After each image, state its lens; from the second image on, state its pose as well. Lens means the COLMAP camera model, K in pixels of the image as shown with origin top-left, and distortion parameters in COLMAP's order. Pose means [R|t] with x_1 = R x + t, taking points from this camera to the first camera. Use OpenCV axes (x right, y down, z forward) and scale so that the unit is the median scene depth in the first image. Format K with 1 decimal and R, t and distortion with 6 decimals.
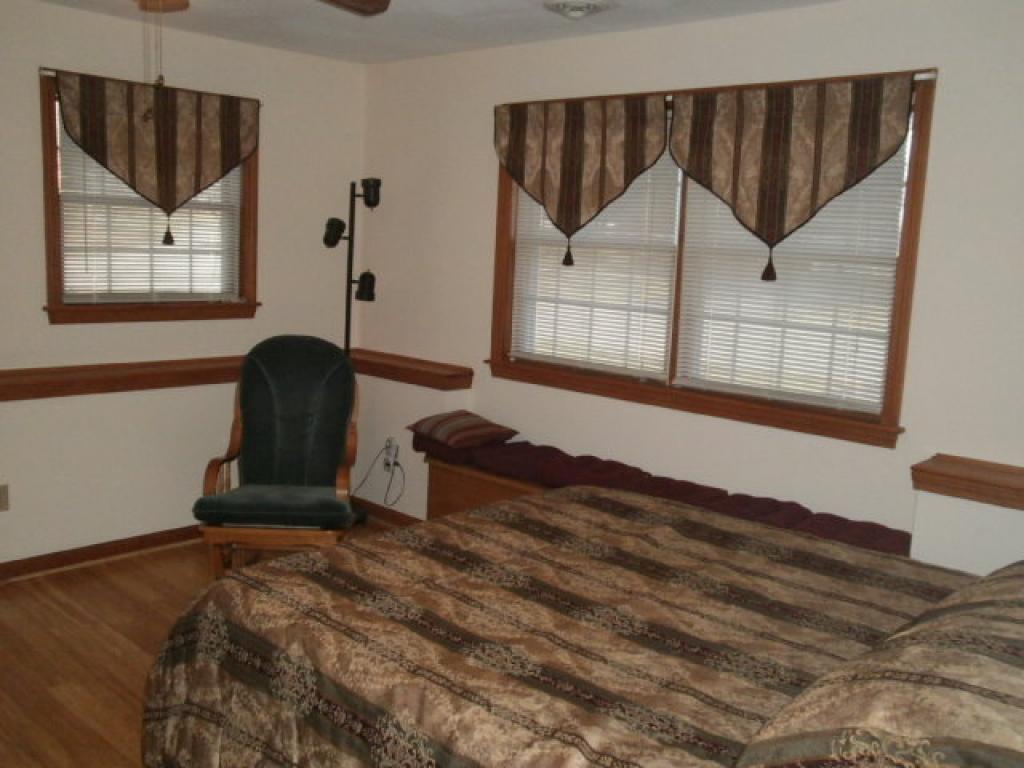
lens RADIAL K [[997.8, 0, 499.8], [0, 997.8, 388.7], [0, 0, 1]] dist [-0.148113, 0.326948]
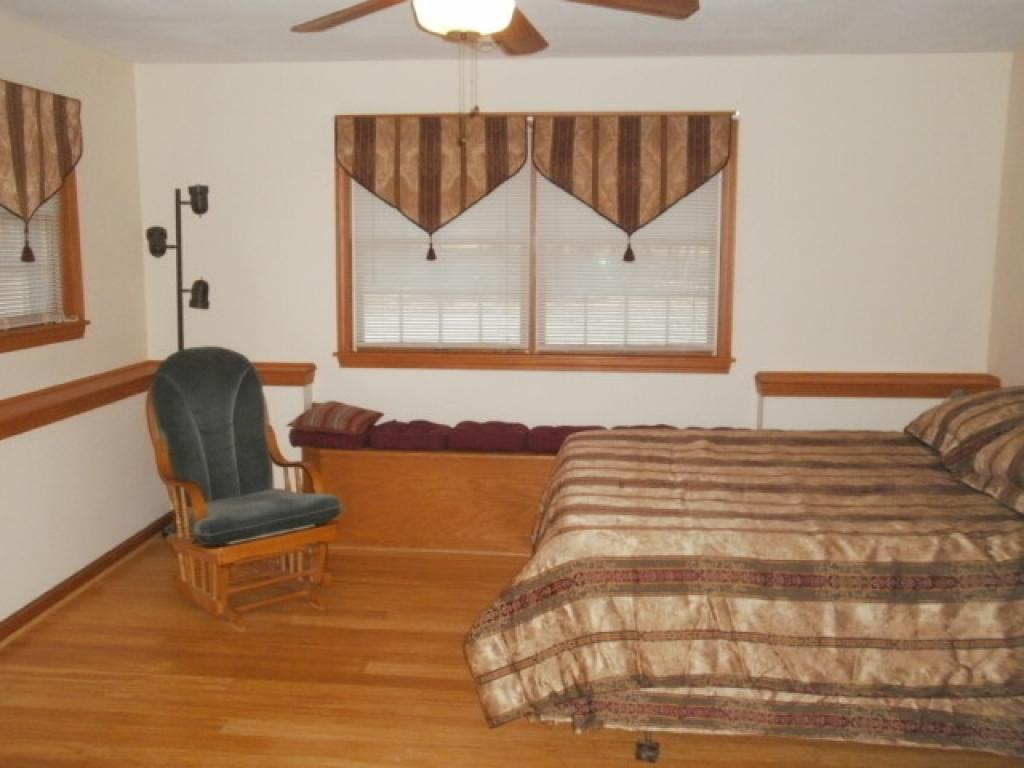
lens RADIAL K [[997.8, 0, 499.8], [0, 997.8, 388.7], [0, 0, 1]] dist [-0.148113, 0.326948]
pose [[0.774584, -0.135888, 0.617700, -0.623773], [0.127886, 0.990123, 0.057452, -0.034060], [-0.619407, 0.034494, 0.784312, 0.059043]]
